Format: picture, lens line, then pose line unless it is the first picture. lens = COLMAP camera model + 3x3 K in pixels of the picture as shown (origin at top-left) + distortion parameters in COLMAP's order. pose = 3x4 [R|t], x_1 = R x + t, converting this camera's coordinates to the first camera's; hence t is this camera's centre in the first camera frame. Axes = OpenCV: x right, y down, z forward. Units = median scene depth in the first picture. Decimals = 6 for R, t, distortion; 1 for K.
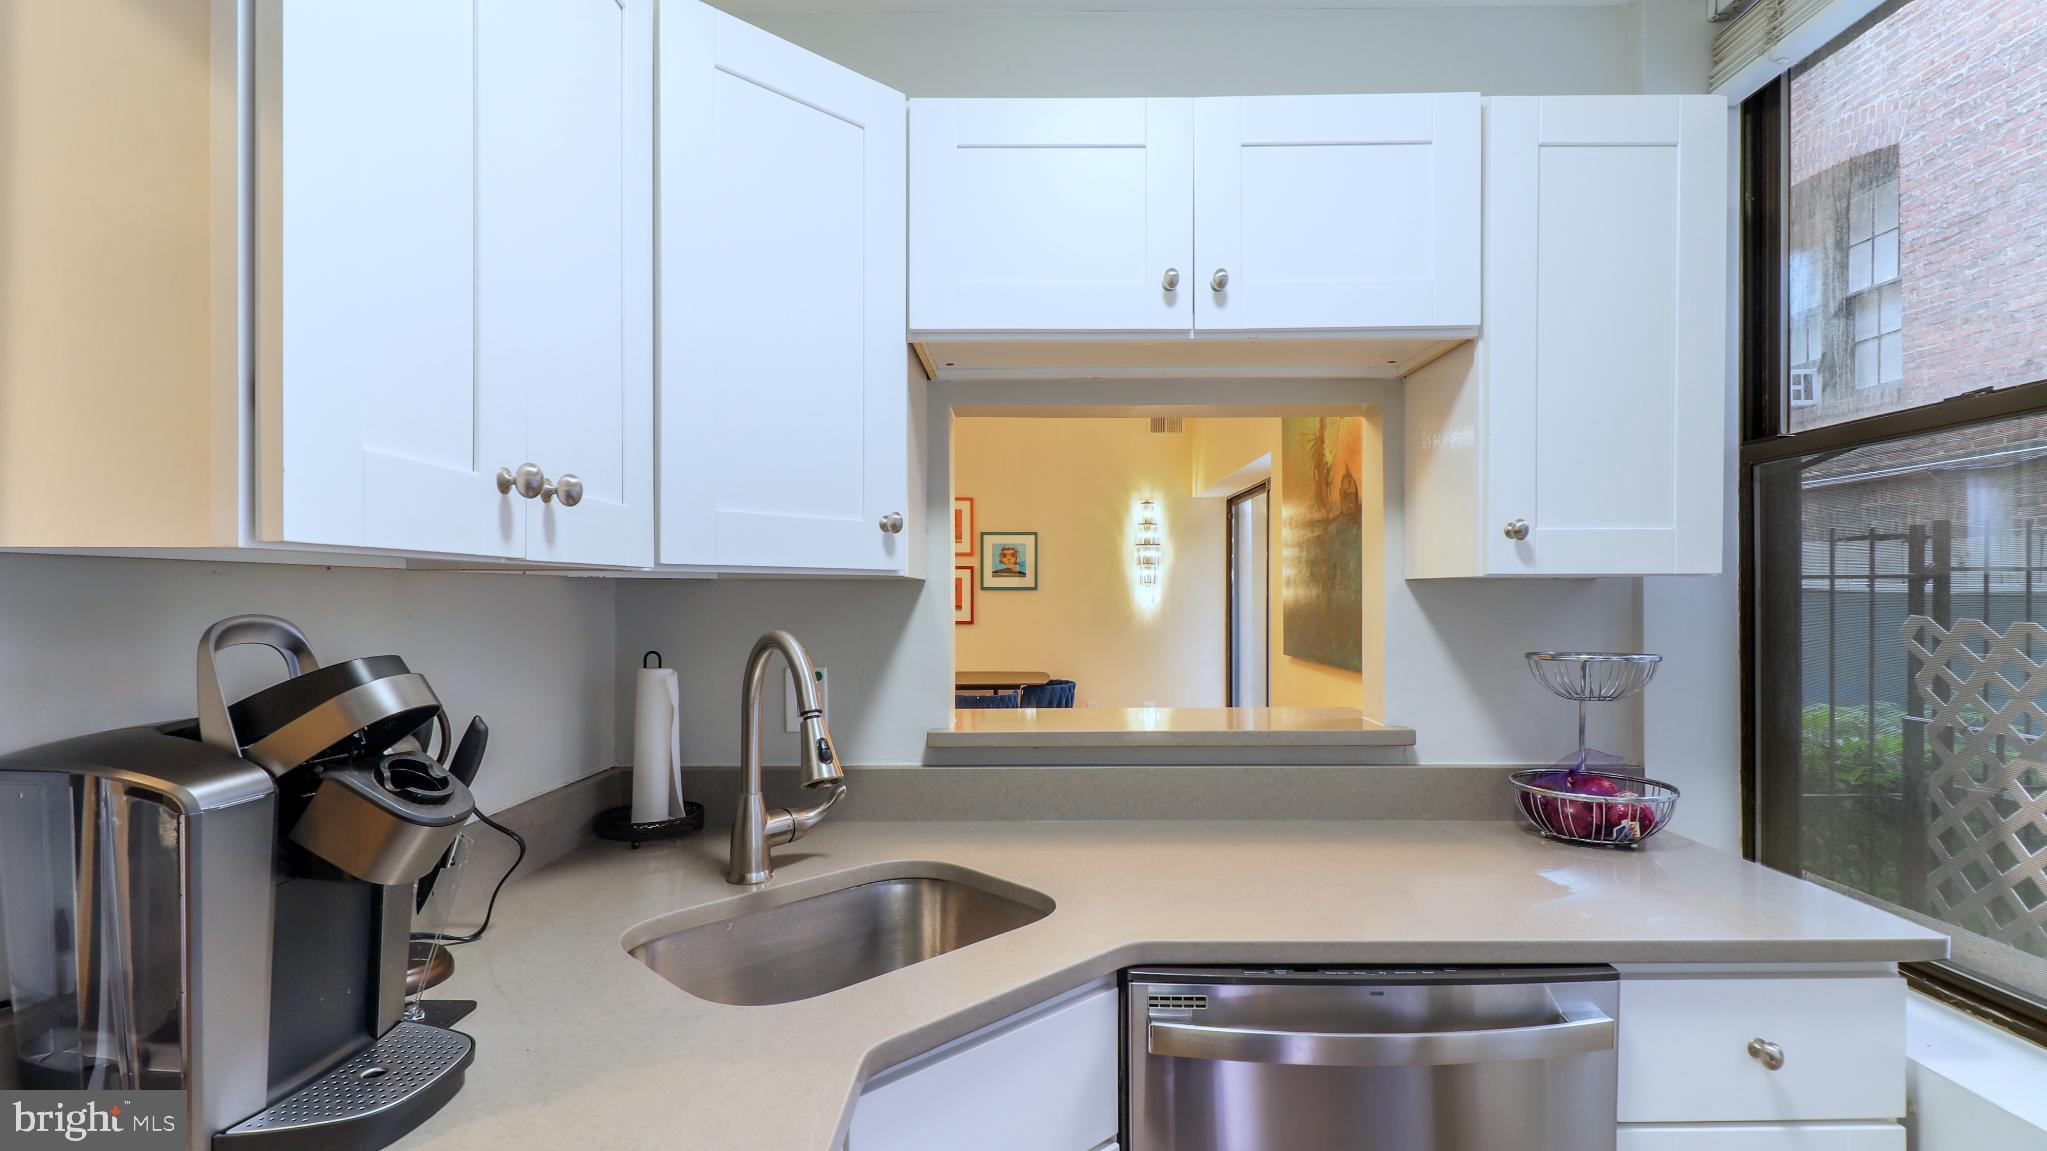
lens RADIAL K [[967.4, 0, 1020.5], [0, 967.4, 593.0], [0, 0, 1]] dist [0.018645, -0.010334]
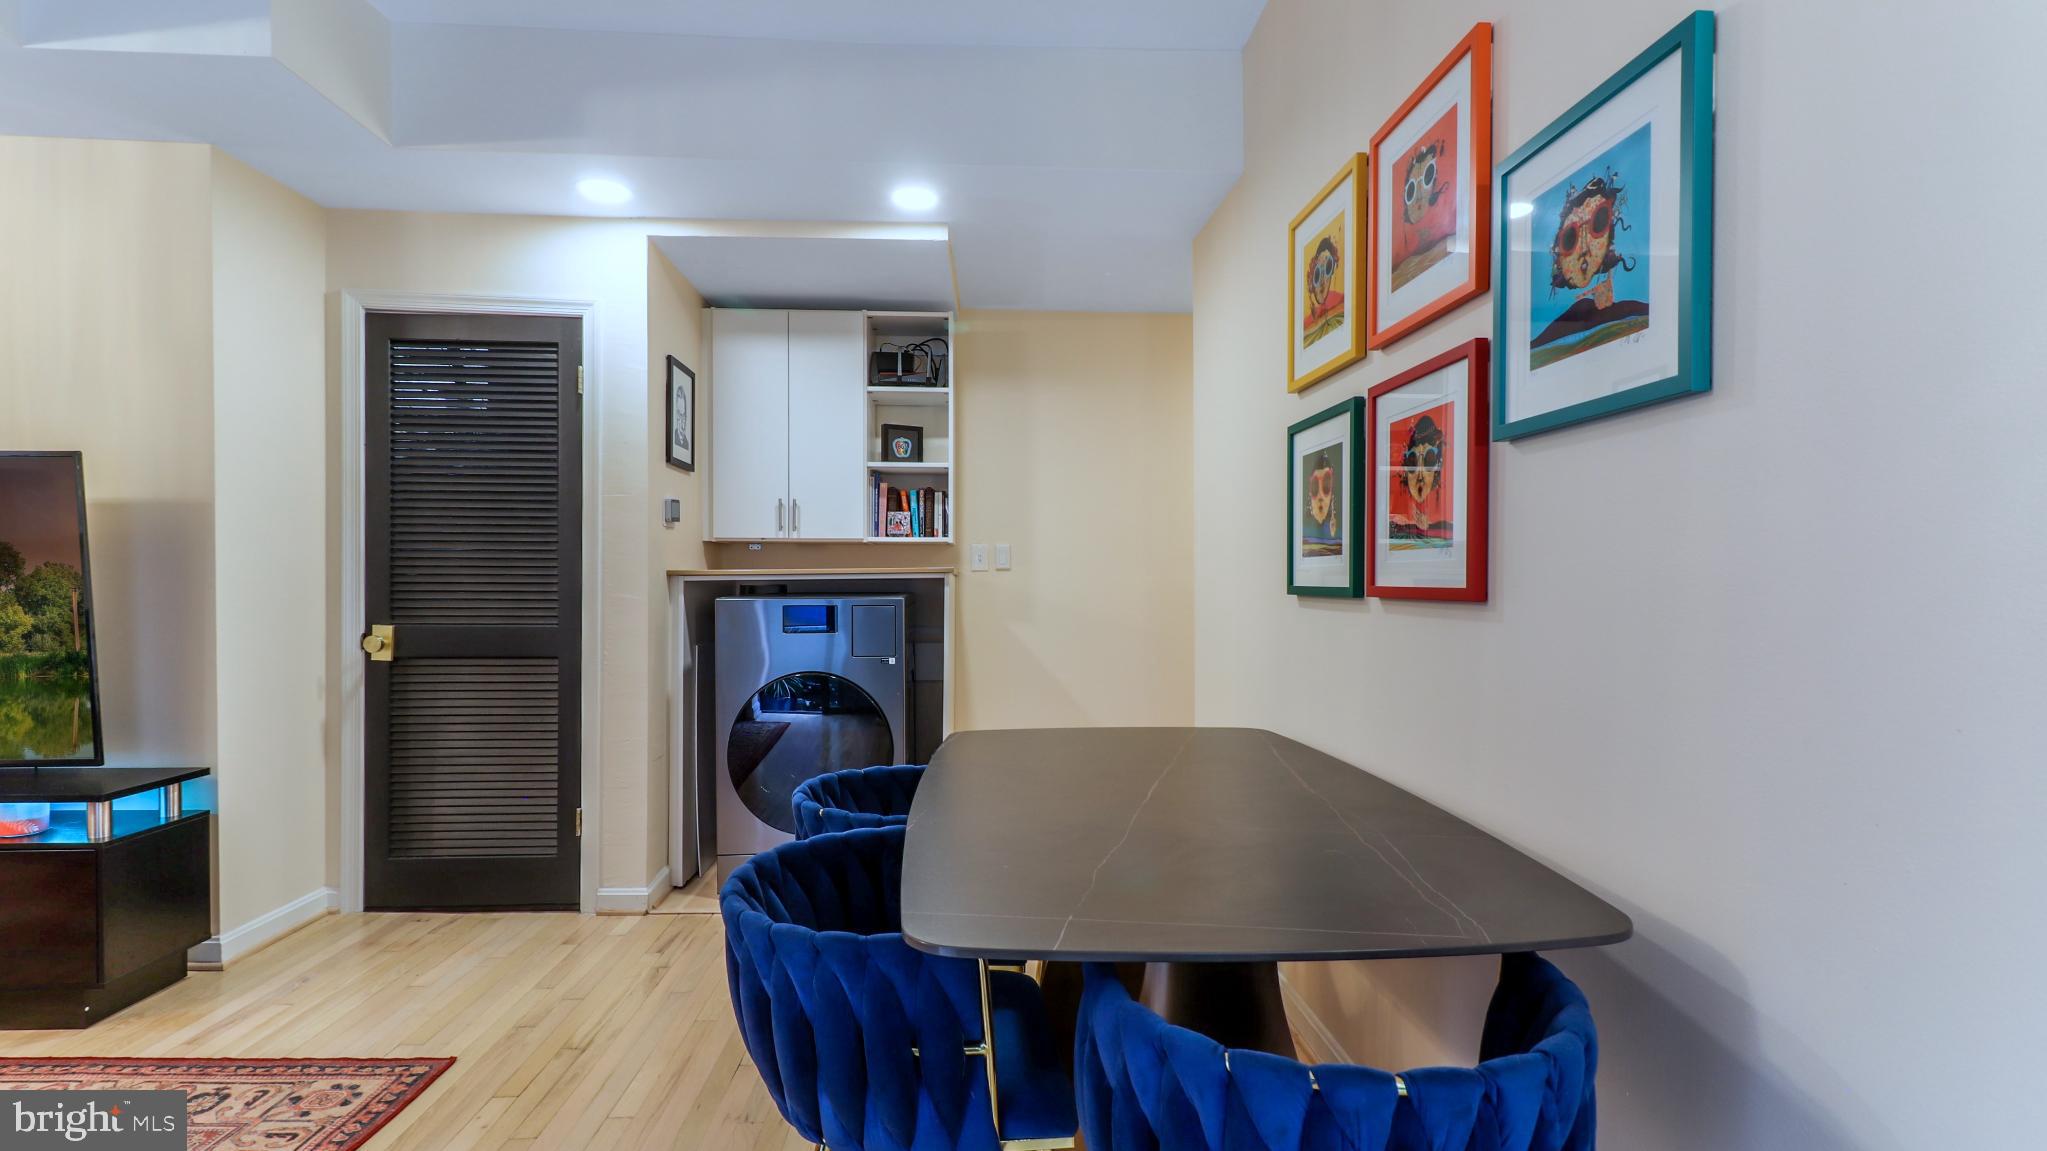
lens RADIAL K [[967.4, 0, 1041.2], [0, 967.4, 591.0], [0, 0, 1]] dist [0.018645, -0.010334]
pose [[0.061607, 0.010926, -0.998041, 0.167568], [-0.000086, 0.999940, 0.010942, 0.027427], [0.998100, -0.000588, 0.061604, 0.889530]]
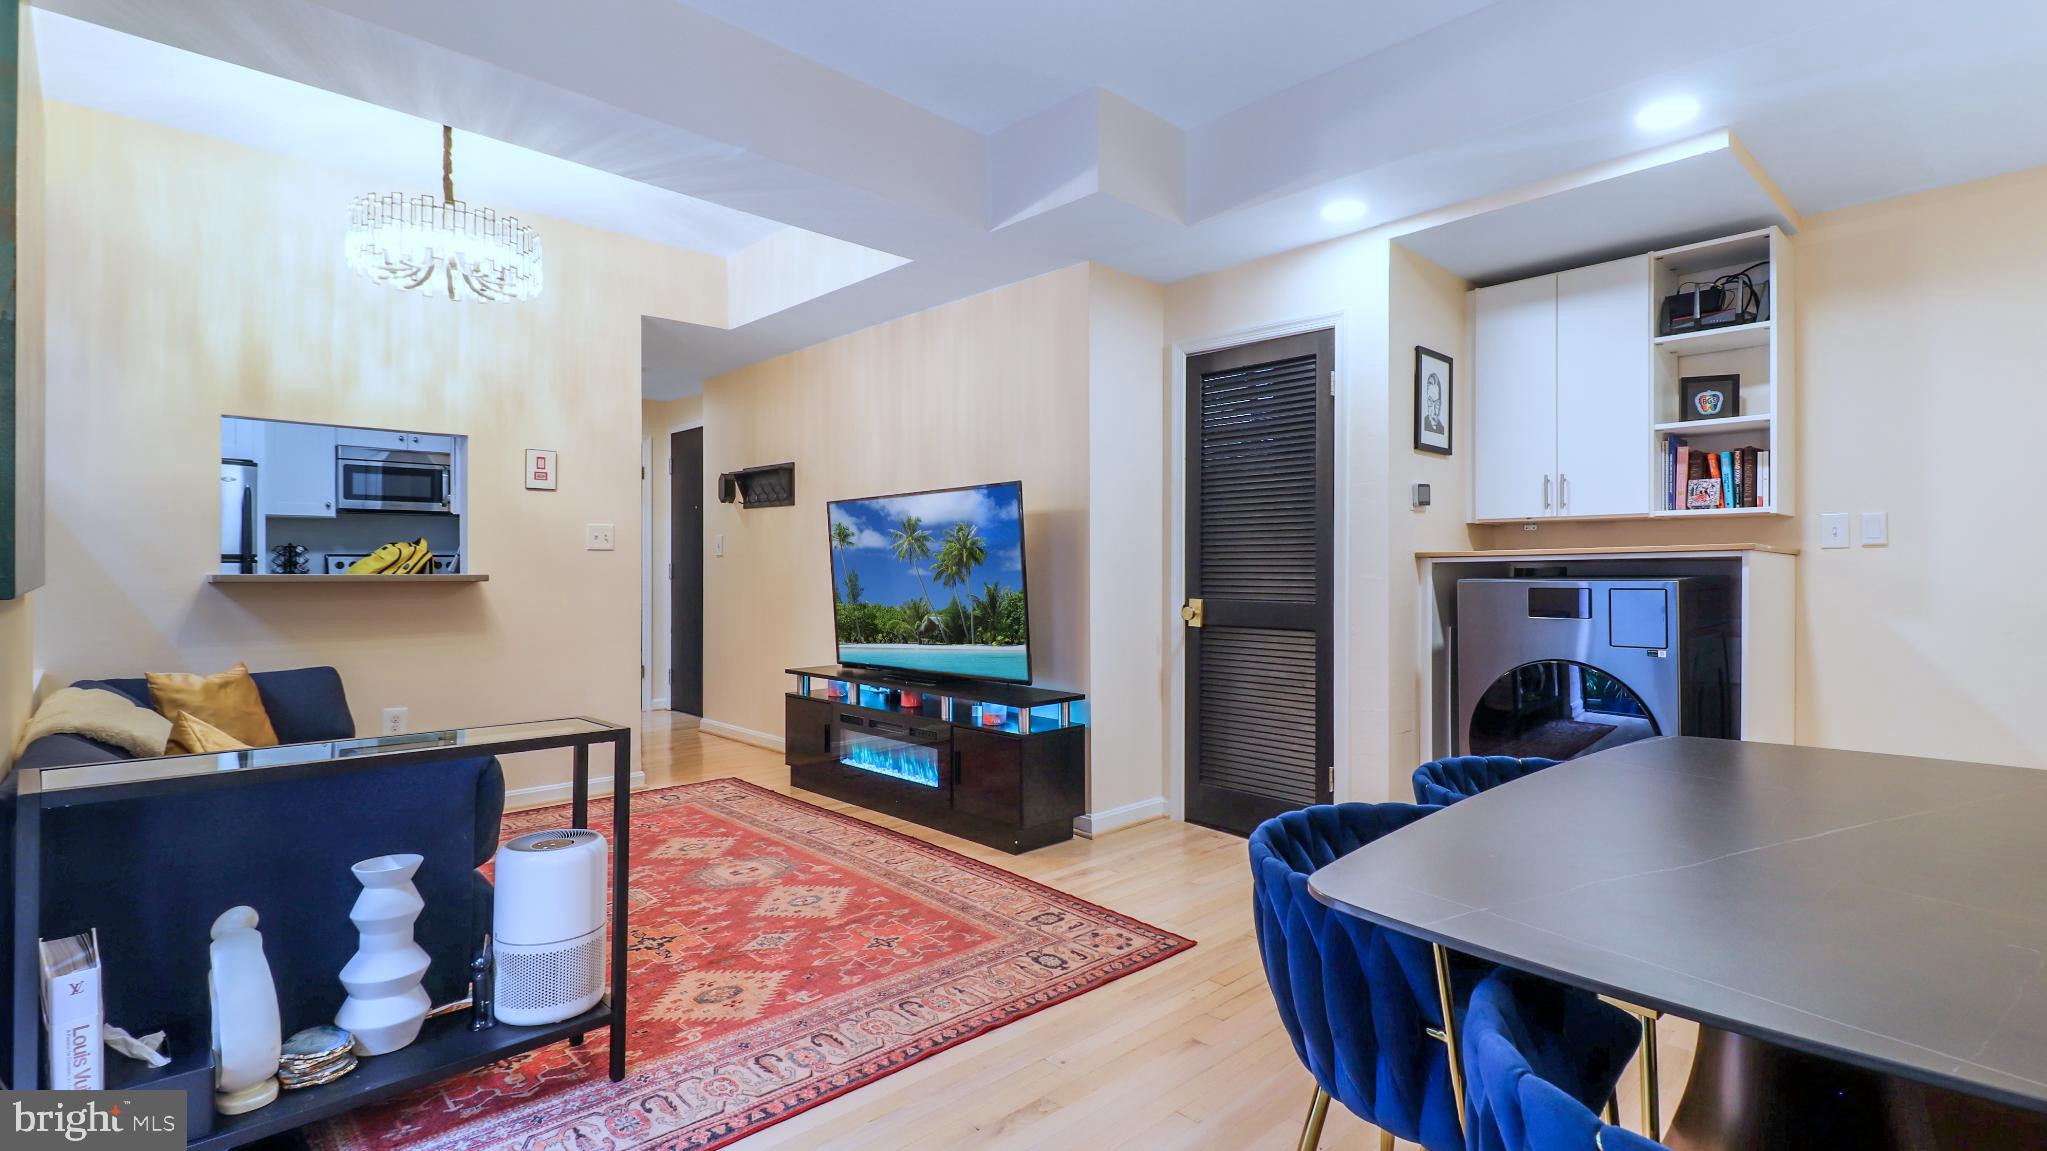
lens RADIAL K [[967.4, 0, 1048.3], [0, 967.4, 564.6], [0, 0, 1]] dist [0.018645, -0.010334]
pose [[-0.716093, -0.000199, -0.698004, 0.160450], [0.004172, 0.999981, -0.004566, 0.030285], [0.697992, -0.006182, -0.716079, 0.962727]]
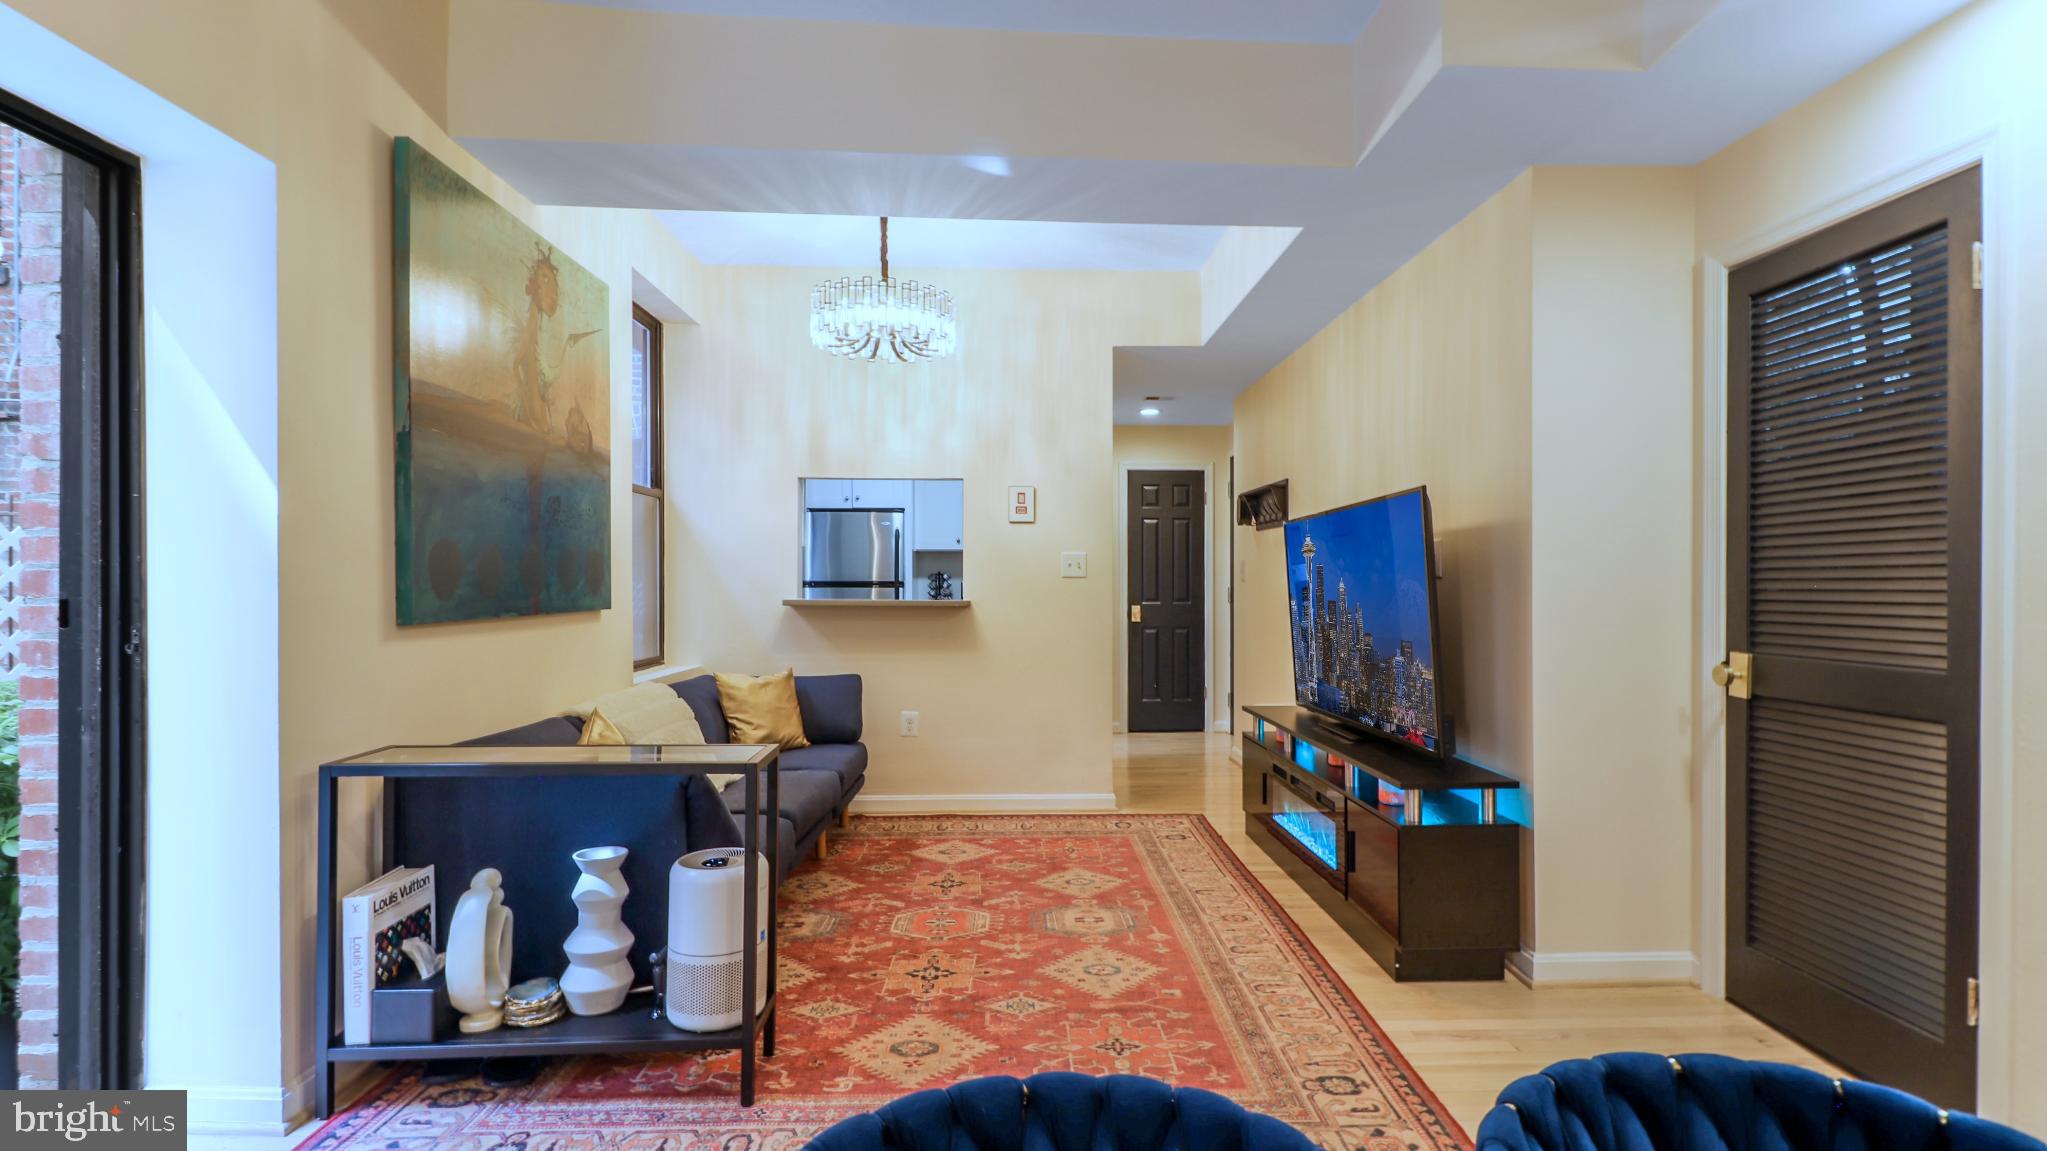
lens RADIAL K [[967.4, 0, 1048.8], [0, 967.4, 582.8], [0, 0, 1]] dist [0.018645, -0.010334]
pose [[-0.999189, 0.000508, -0.040257, -0.031262], [0.000744, 0.999983, -0.005852, 0.023974], [0.040253, -0.005877, -0.999172, 0.966487]]
